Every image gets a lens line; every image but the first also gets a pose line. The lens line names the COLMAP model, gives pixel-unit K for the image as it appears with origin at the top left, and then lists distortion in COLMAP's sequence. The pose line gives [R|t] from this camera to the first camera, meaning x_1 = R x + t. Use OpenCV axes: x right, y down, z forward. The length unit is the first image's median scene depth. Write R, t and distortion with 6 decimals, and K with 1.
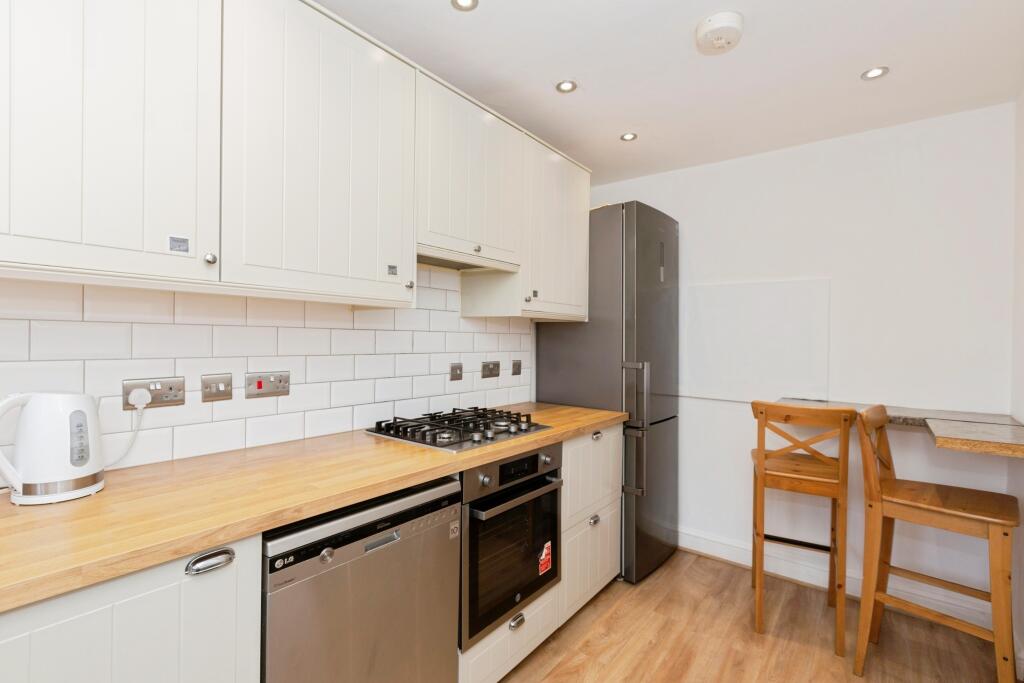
lens RADIAL K [[455.6, 0, 514.0], [0, 455.6, 328.8], [0, 0, 1]] dist [0.011003, -0.000640]
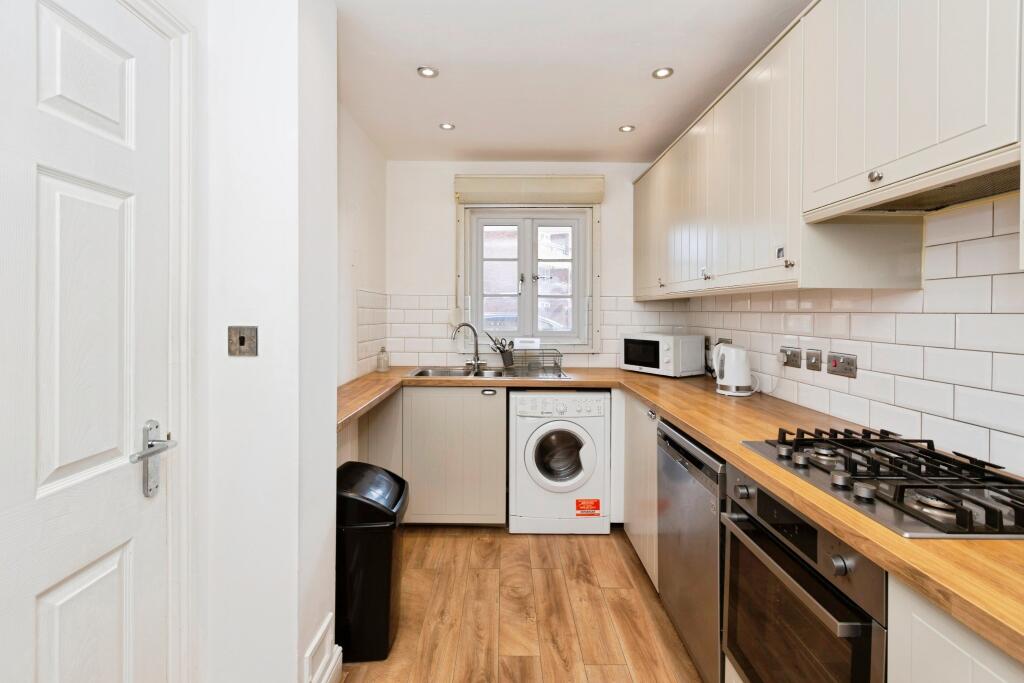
lens RADIAL K [[455.6, 0, 514.0], [0, 455.6, 328.8], [0, 0, 1]] dist [0.011003, -0.000640]
pose [[-0.766491, -0.002830, -0.642249, 0.797582], [-0.010606, 0.999910, 0.008251, 0.037341], [0.642168, 0.013137, -0.766452, 1.389401]]
